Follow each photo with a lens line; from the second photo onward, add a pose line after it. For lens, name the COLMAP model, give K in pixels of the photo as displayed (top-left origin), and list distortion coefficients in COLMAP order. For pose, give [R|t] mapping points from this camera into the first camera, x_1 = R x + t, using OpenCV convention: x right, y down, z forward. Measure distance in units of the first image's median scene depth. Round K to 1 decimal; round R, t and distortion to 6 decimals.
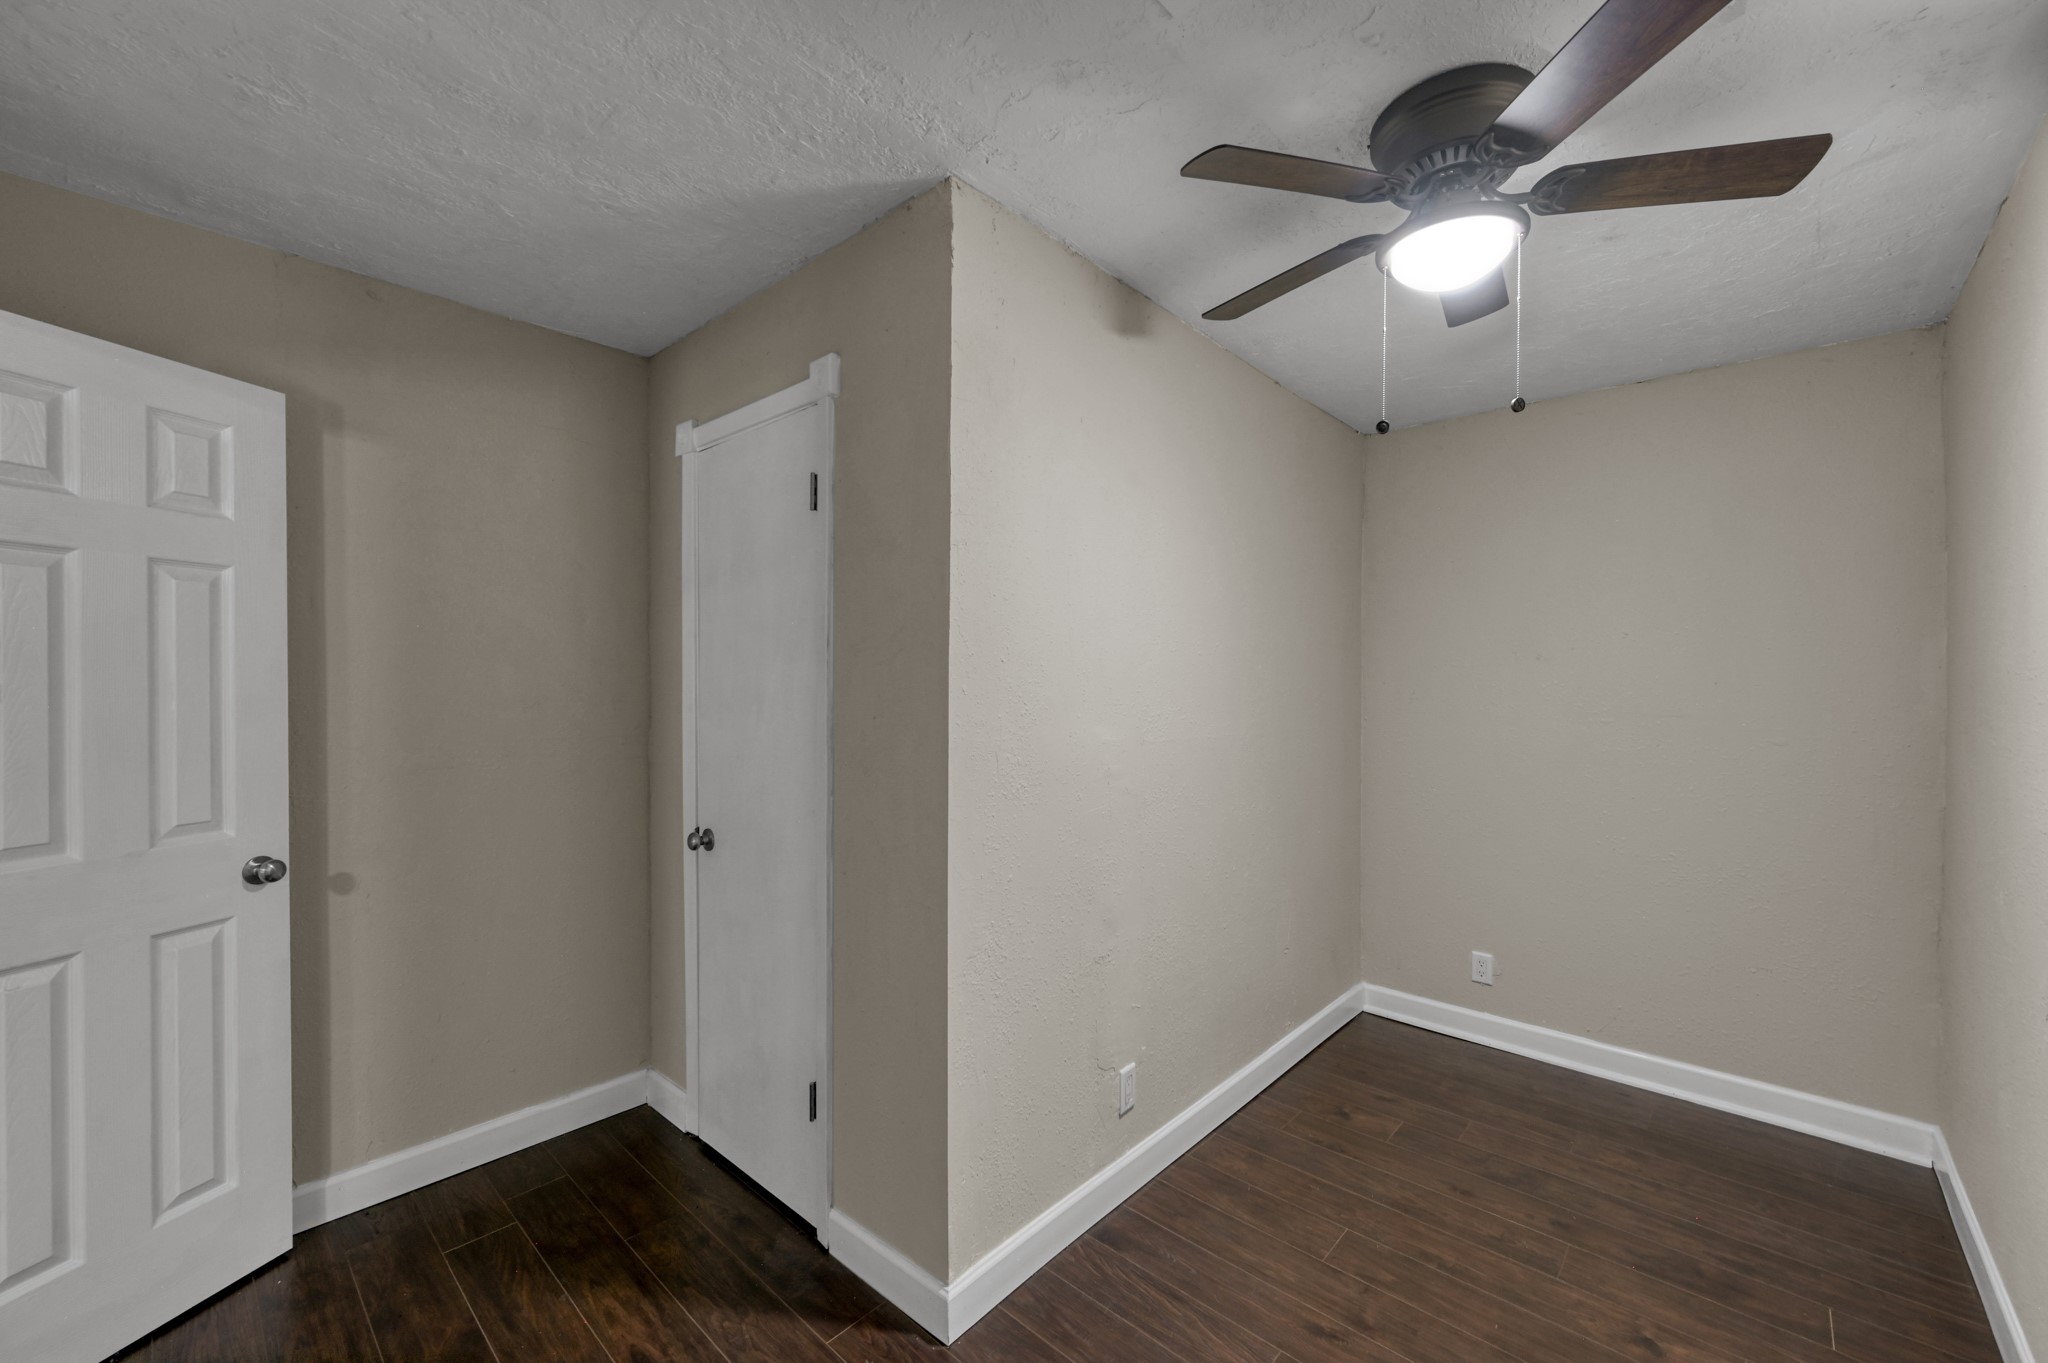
lens RADIAL K [[809.3, 0, 1024.0], [0, 809.3, 681.5], [0, 0, 1]] dist [0.001941, 0.000332]
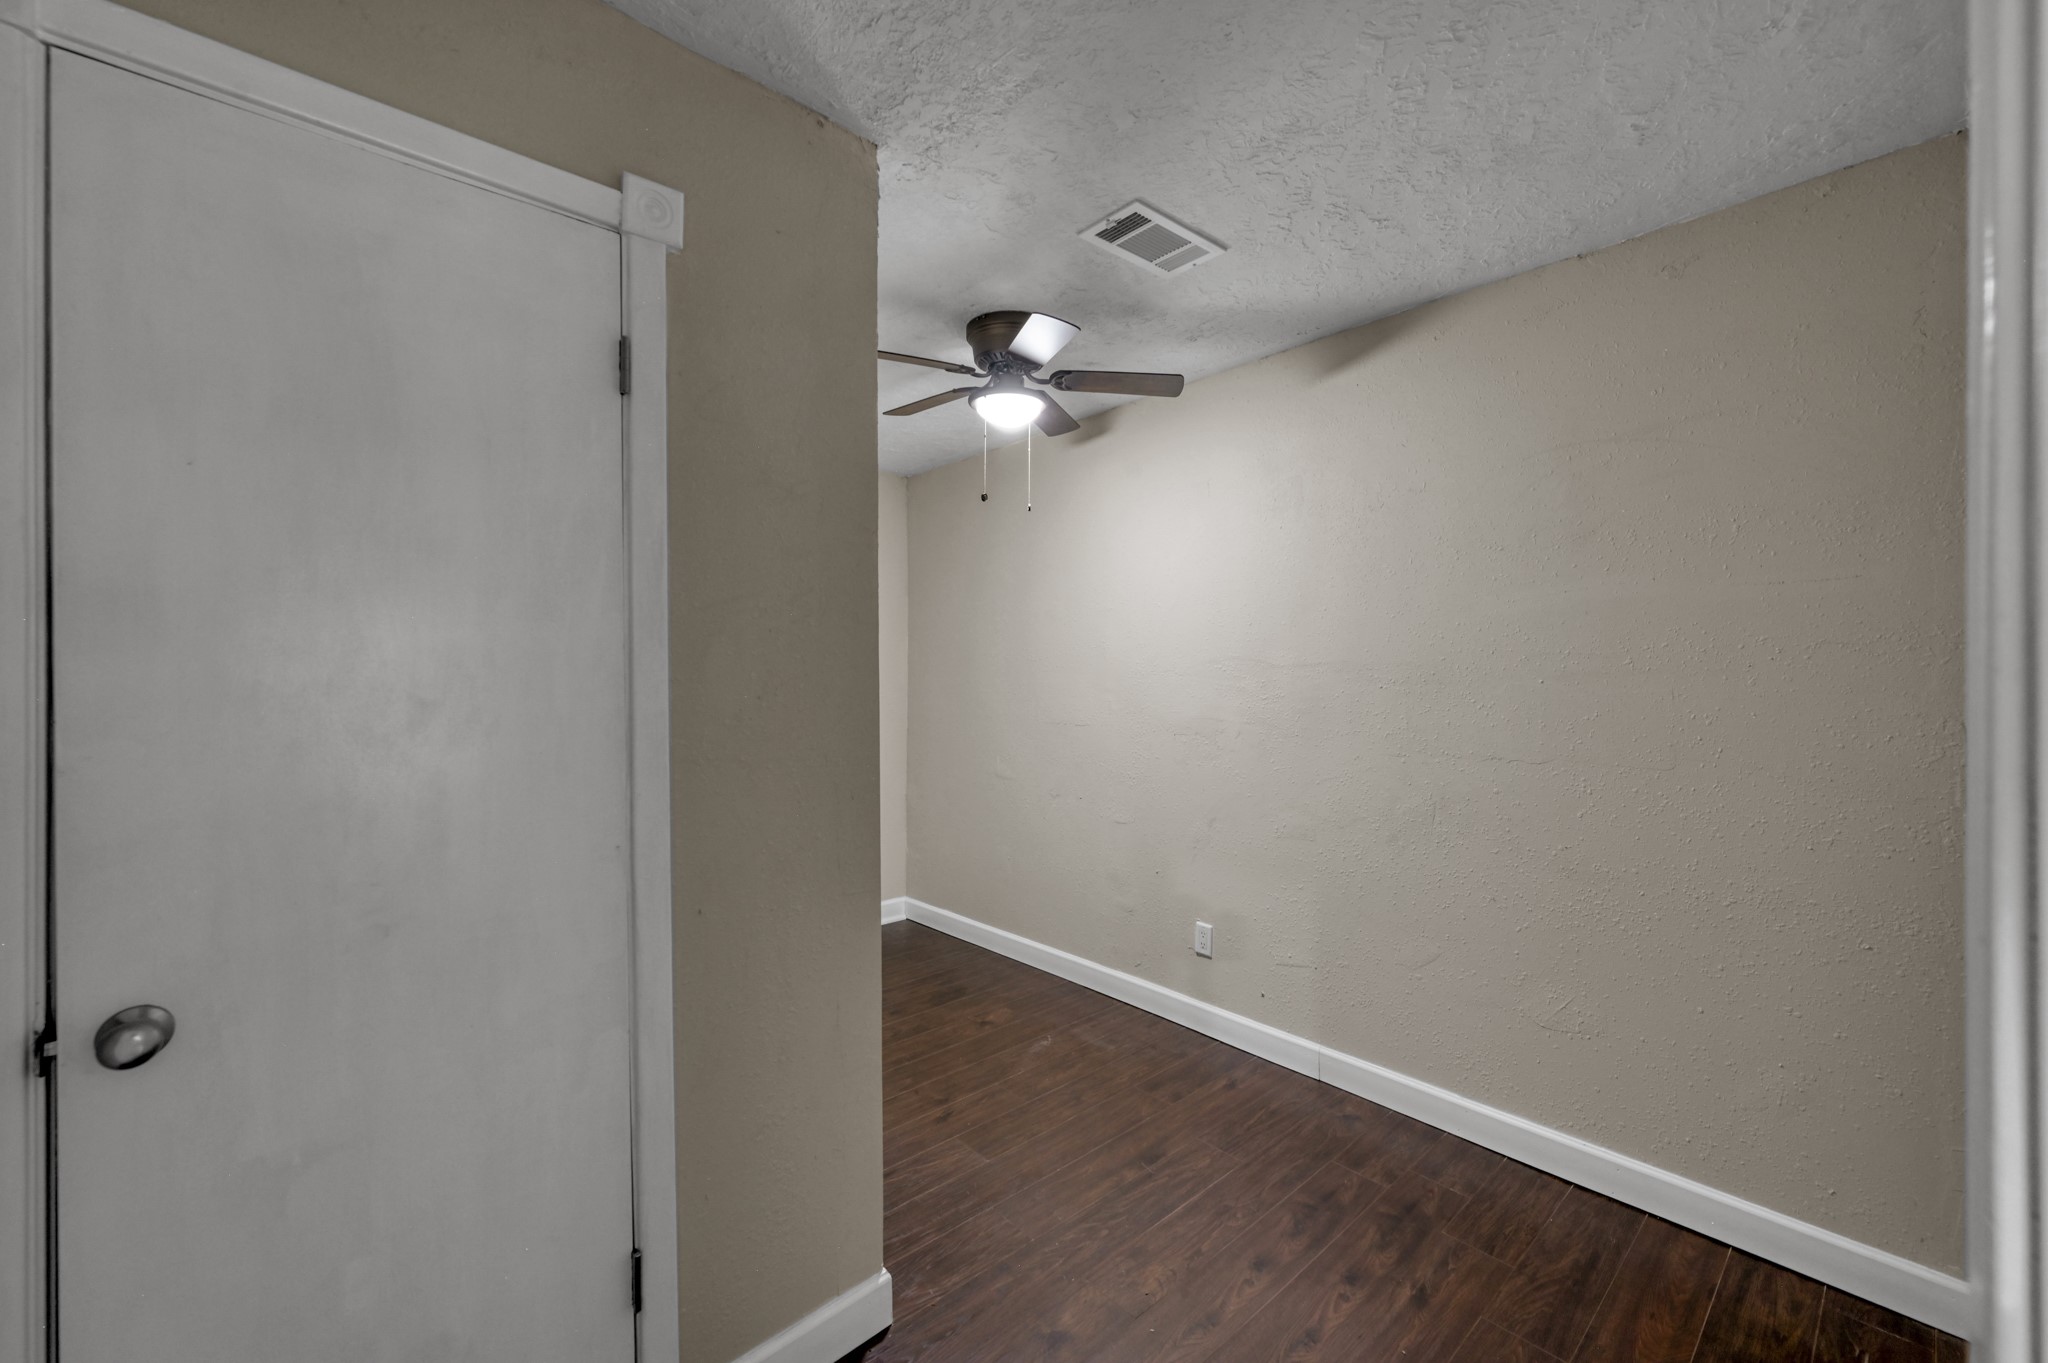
lens RADIAL K [[824.1, 0, 1024.0], [0, 824.1, 673.4], [0, 0, 1]] dist [0.000227, 0.000048]
pose [[0.084296, -0.002401, 0.996438, -1.038184], [0.003764, 0.999991, 0.002091, 0.016575], [-0.996434, 0.003575, 0.084304, 0.714396]]
